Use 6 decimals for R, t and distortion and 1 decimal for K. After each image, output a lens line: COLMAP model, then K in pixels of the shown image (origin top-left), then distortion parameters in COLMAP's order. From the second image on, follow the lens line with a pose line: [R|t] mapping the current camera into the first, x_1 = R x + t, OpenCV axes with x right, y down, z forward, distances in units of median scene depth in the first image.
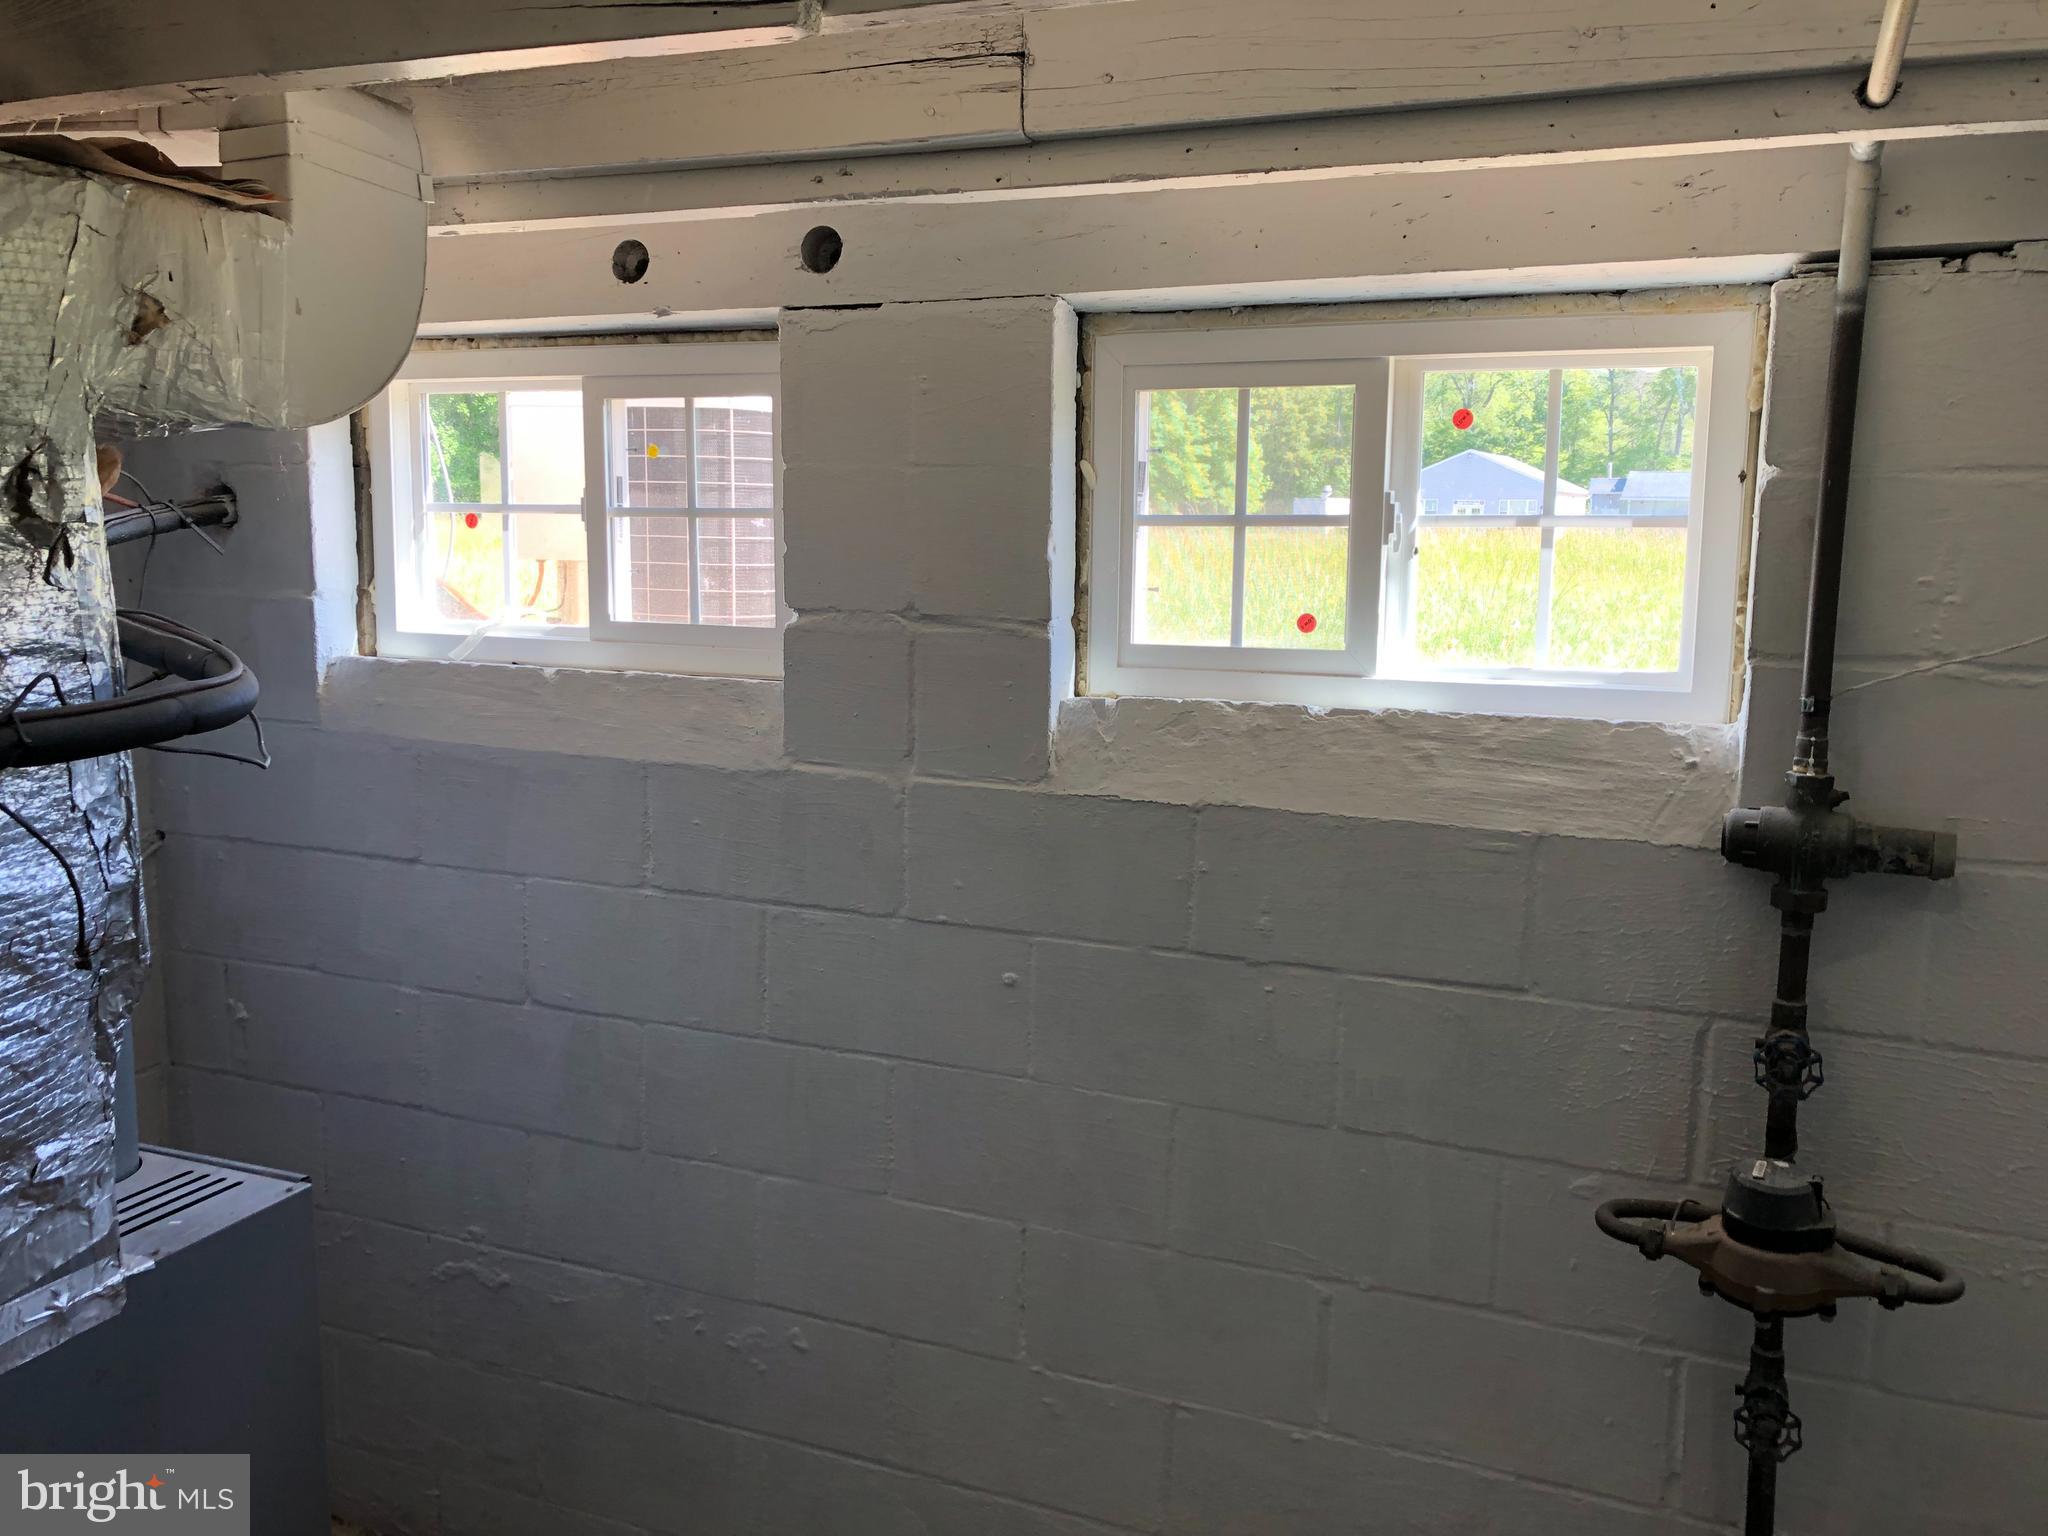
lens RADIAL K [[1767.8, 0, 1011.9], [0, 1767.8, 765.1], [0, 0, 1]] dist [0.013247, 0.051326]
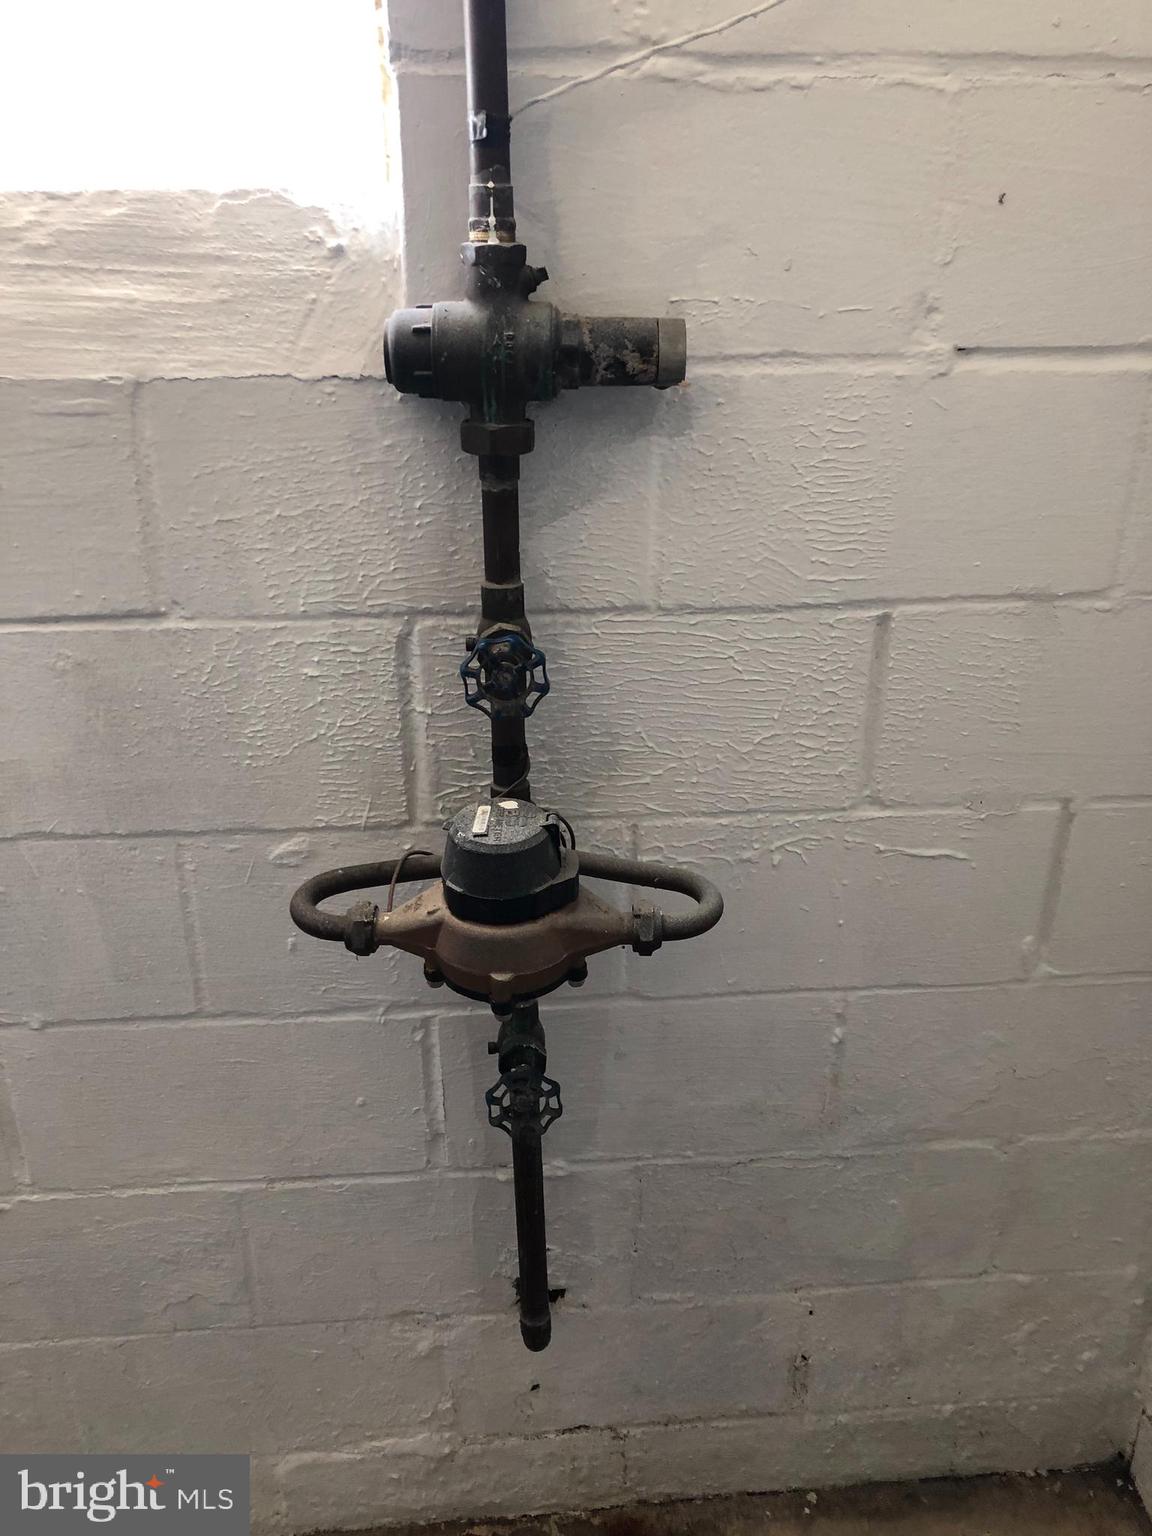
lens RADIAL K [[1325.9, 0, 578.6], [0, 1325.9, 762.1], [0, 0, 1]] dist [0.013247, 0.051326]
pose [[0.898938, -0.190959, 0.394266, 0.226167], [0.083531, 0.958198, 0.273641, 0.054461], [-0.430039, -0.213053, 0.877311, 0.468549]]
